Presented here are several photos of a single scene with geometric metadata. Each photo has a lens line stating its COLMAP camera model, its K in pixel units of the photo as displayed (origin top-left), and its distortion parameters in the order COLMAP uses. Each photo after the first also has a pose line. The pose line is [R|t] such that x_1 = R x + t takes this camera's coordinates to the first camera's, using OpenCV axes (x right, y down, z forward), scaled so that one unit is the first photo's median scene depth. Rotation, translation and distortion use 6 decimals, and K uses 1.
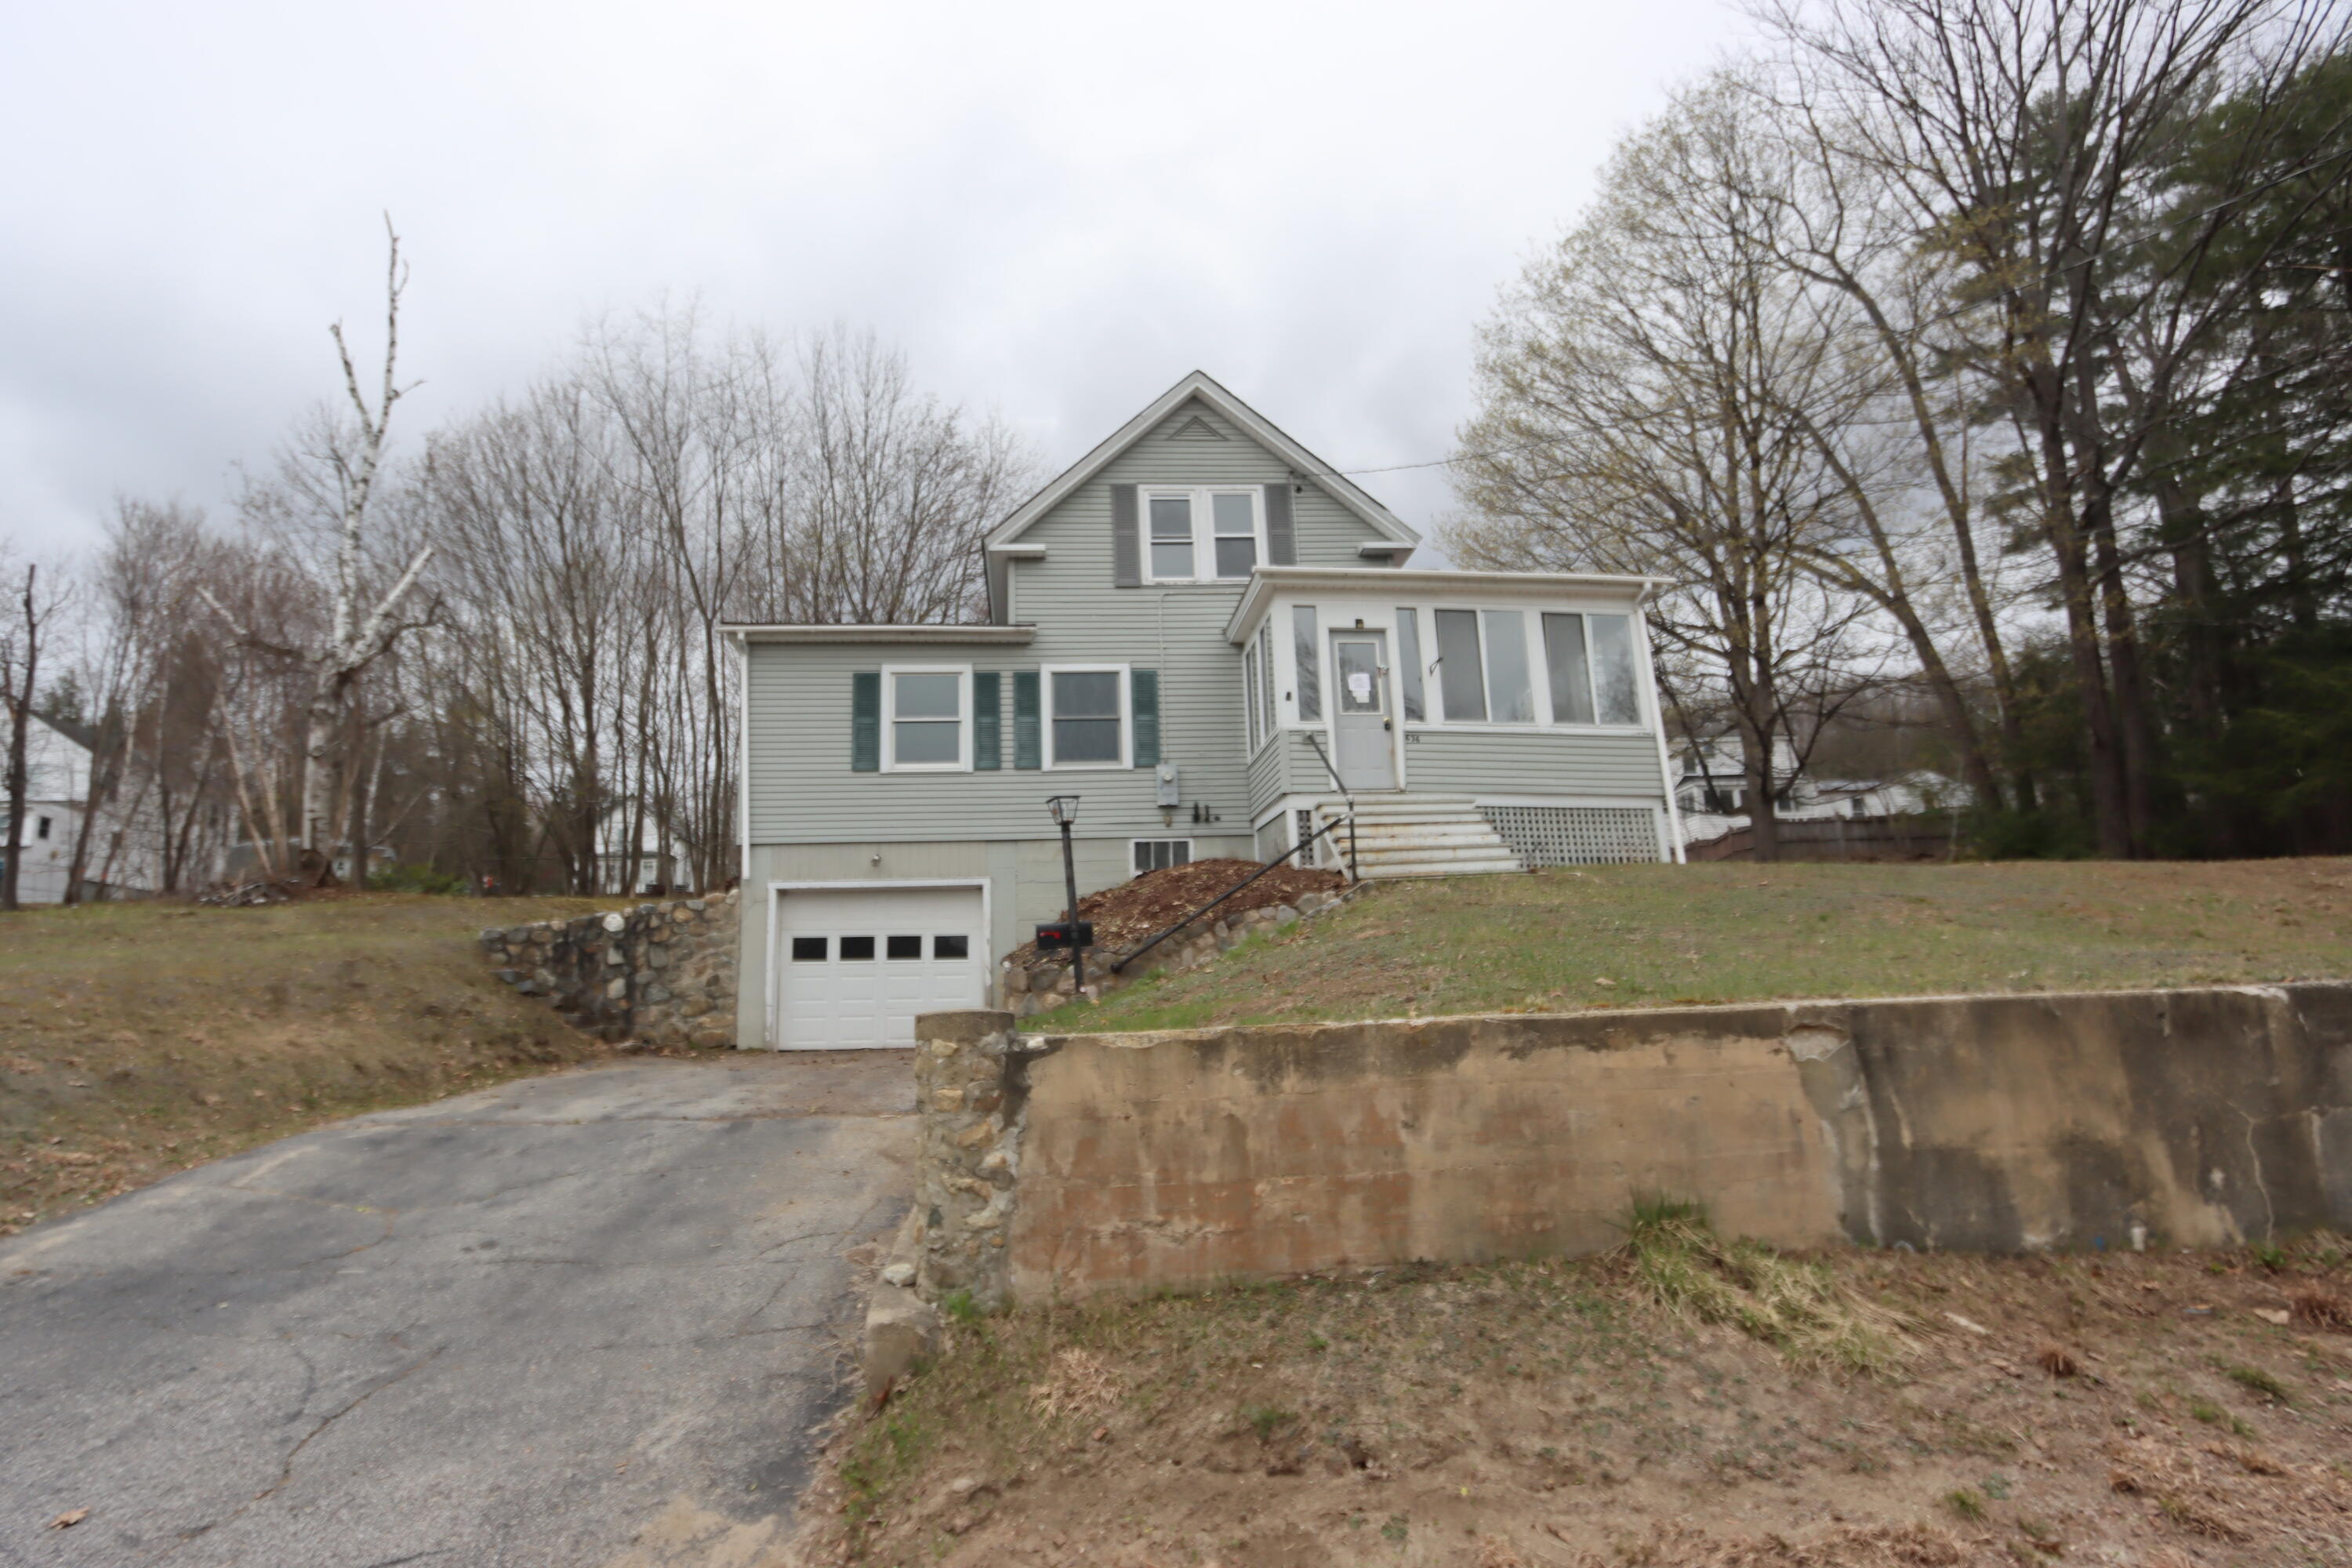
lens RADIAL K [[1208.2, 0, 1149.1], [0, 1208.2, 780.8], [0, 0, 1]] dist [-0.015195, 0.002051]
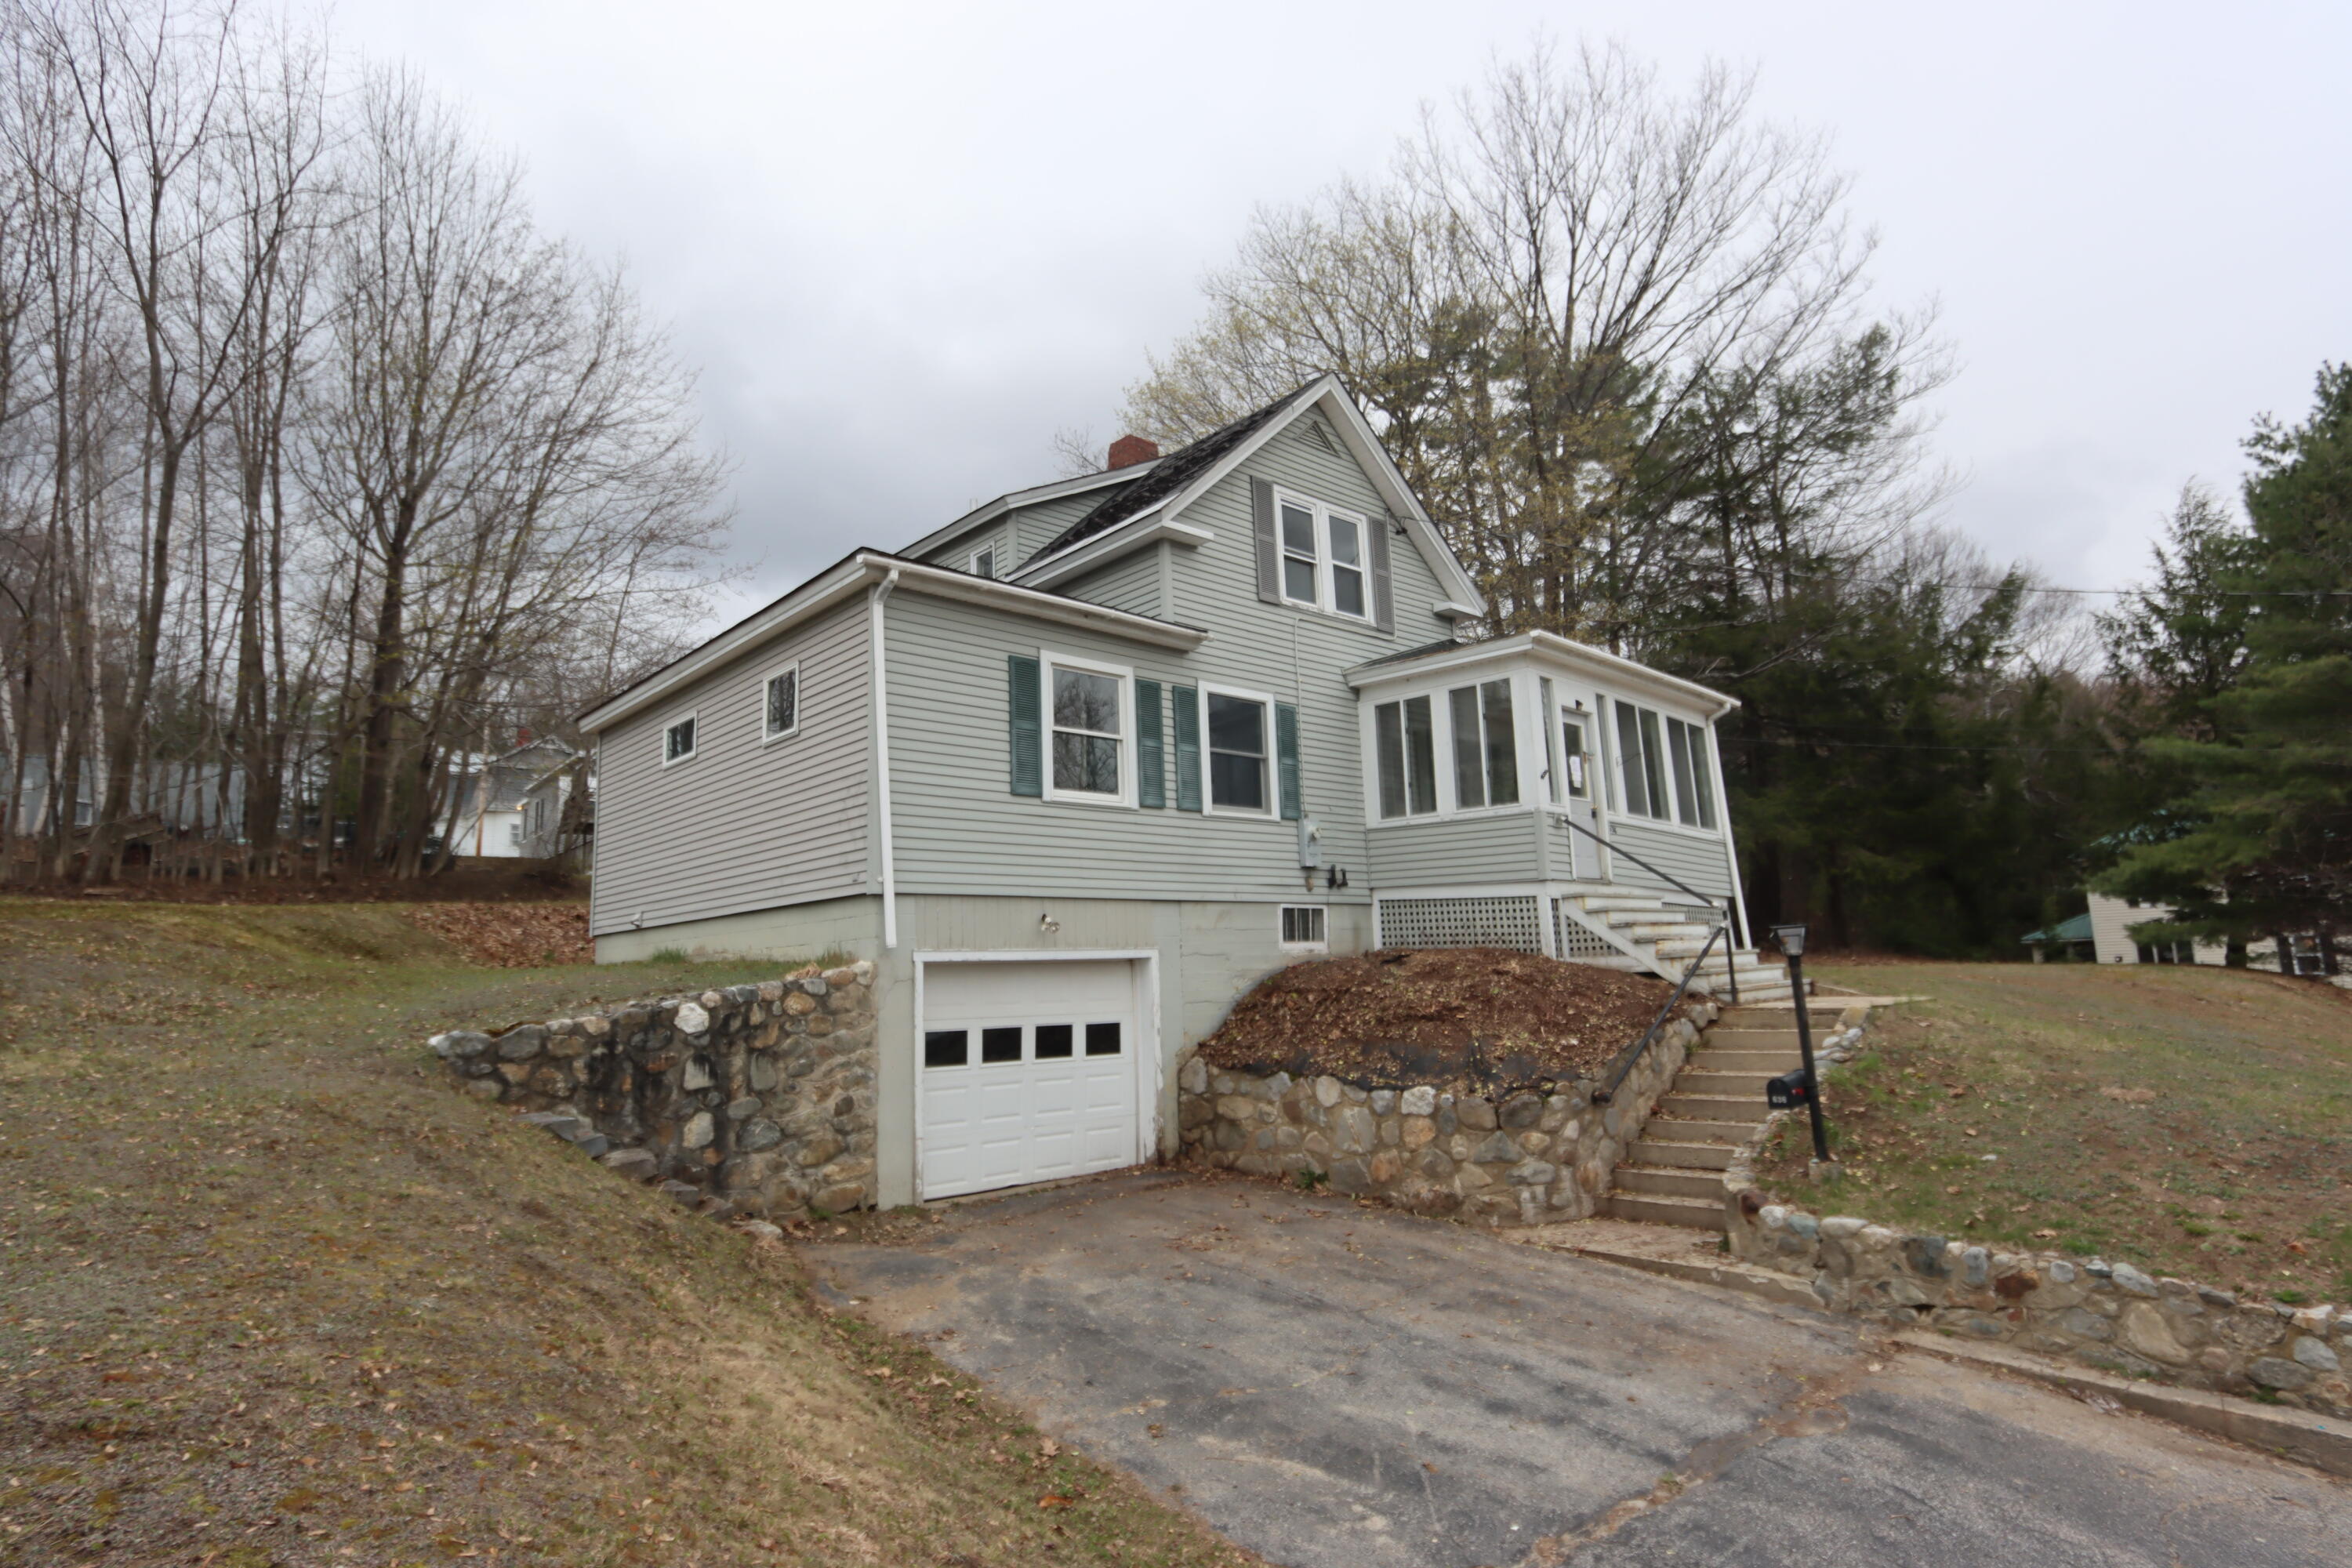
lens RADIAL K [[1195.3, 0, 1154.1], [0, 1195.3, 781.3], [0, 0, 1]] dist [-0.019490, 0.001124]
pose [[0.802366, 0.102072, 0.588039, -0.597385], [-0.113522, 0.993381, -0.017533, -0.013117], [-0.585936, -0.052688, 0.808642, 0.386115]]
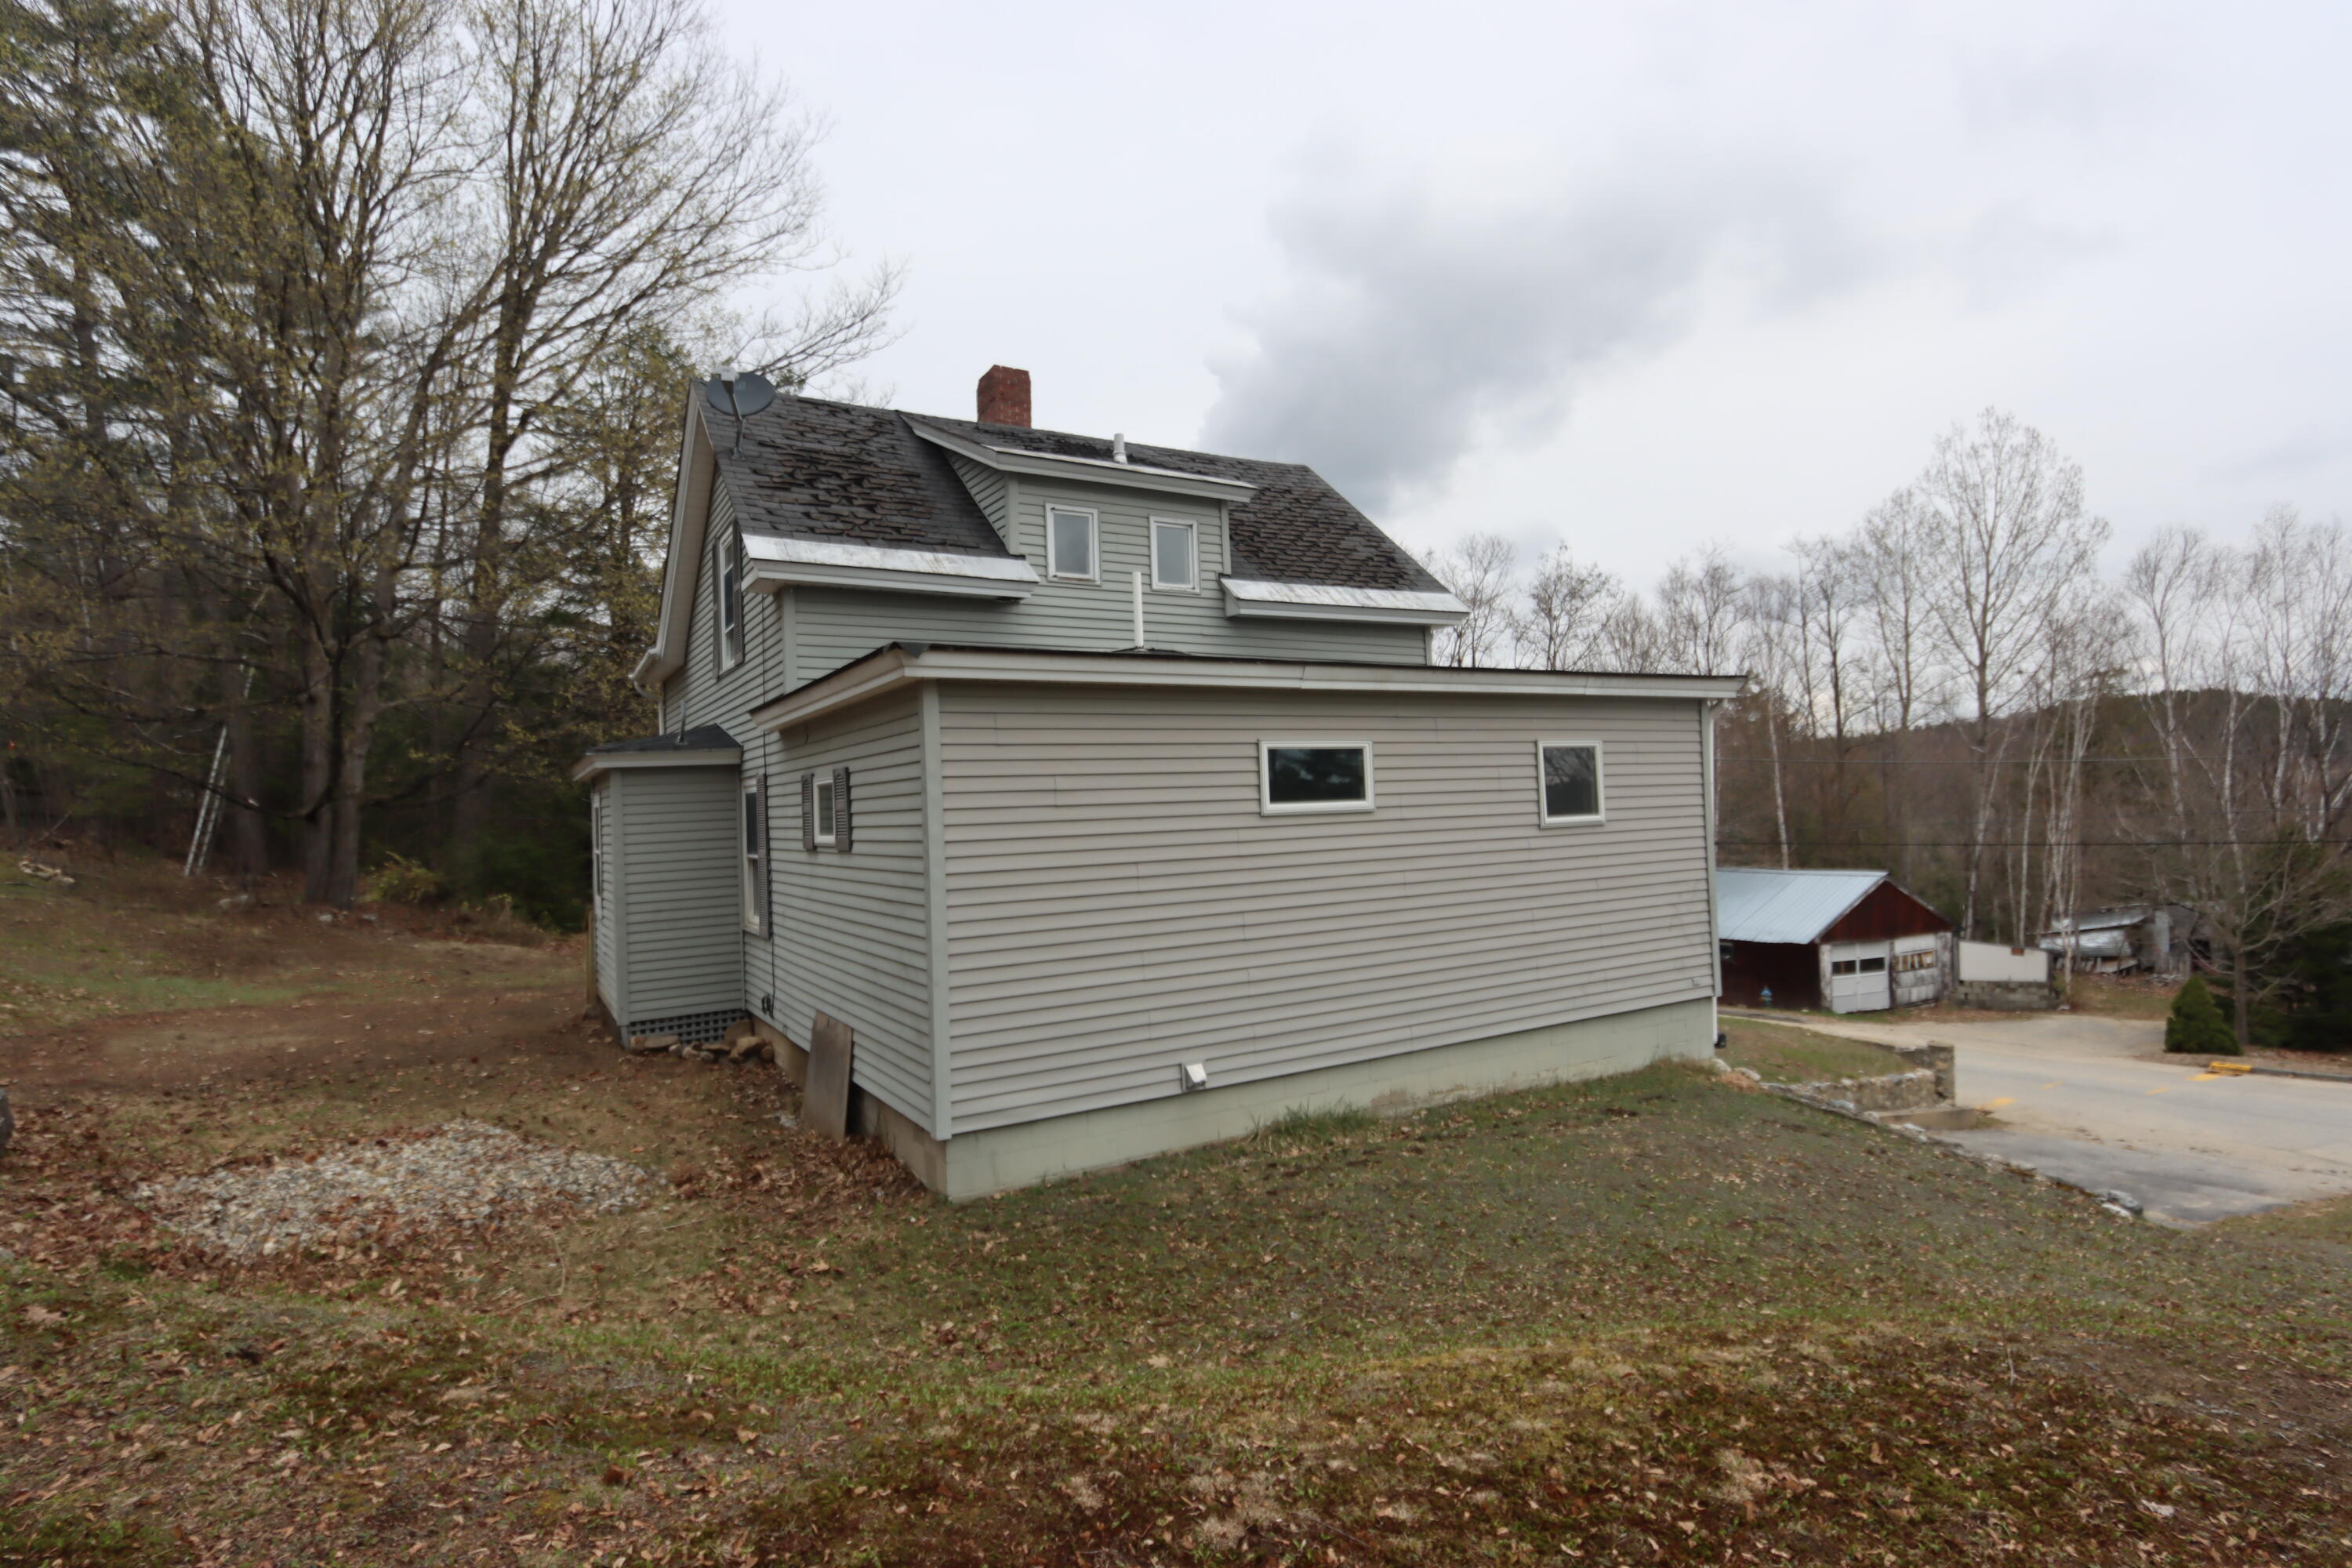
lens RADIAL K [[1162.0, 0, 1152.7], [0, 1162.0, 775.4], [0, 0, 1]] dist [-0.020844, 0.004856]
pose [[-0.426346, 0.071287, 0.901747, -0.814312], [-0.135641, 0.980580, -0.141651, 0.066842], [-0.894332, -0.182706, -0.408397, 1.581739]]
